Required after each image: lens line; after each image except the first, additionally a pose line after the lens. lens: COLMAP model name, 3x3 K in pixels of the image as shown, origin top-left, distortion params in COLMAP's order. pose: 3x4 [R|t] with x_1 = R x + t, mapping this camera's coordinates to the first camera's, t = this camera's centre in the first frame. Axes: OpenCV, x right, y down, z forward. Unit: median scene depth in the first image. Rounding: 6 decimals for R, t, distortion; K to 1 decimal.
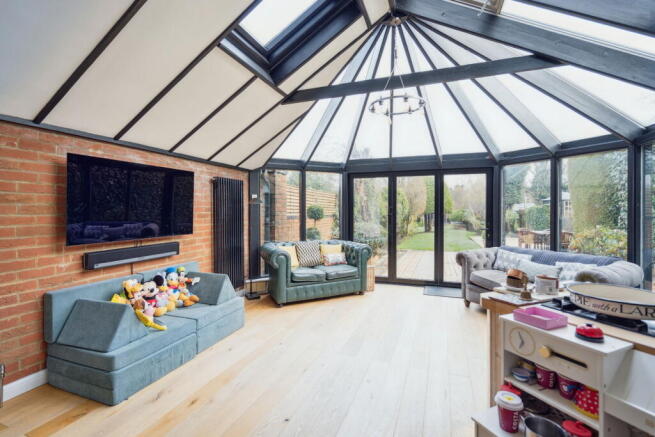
lens RADIAL K [[297.4, 0, 327.5], [0, 297.4, 218.5], [0, 0, 1]] dist [0.000550, 0.000083]
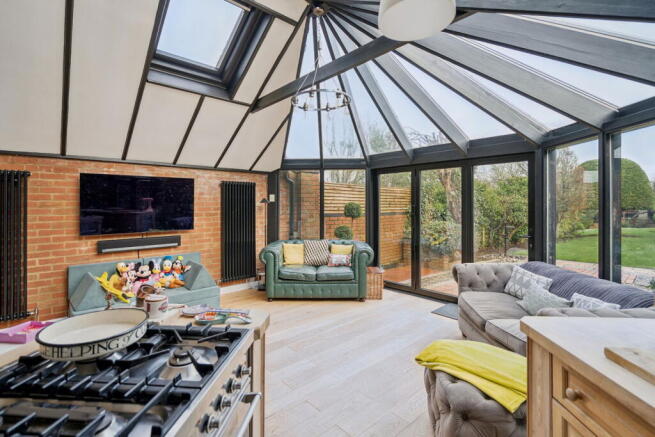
lens RADIAL K [[302.6, 0, 328.7], [0, 302.6, 207.5], [0, 0, 1]] dist [-0.000450, -0.000027]
pose [[0.886406, 0.006082, -0.462868, 0.630009], [-0.012317, 0.999870, -0.010448, -0.032993], [0.462744, 0.014962, 0.886365, 0.161851]]
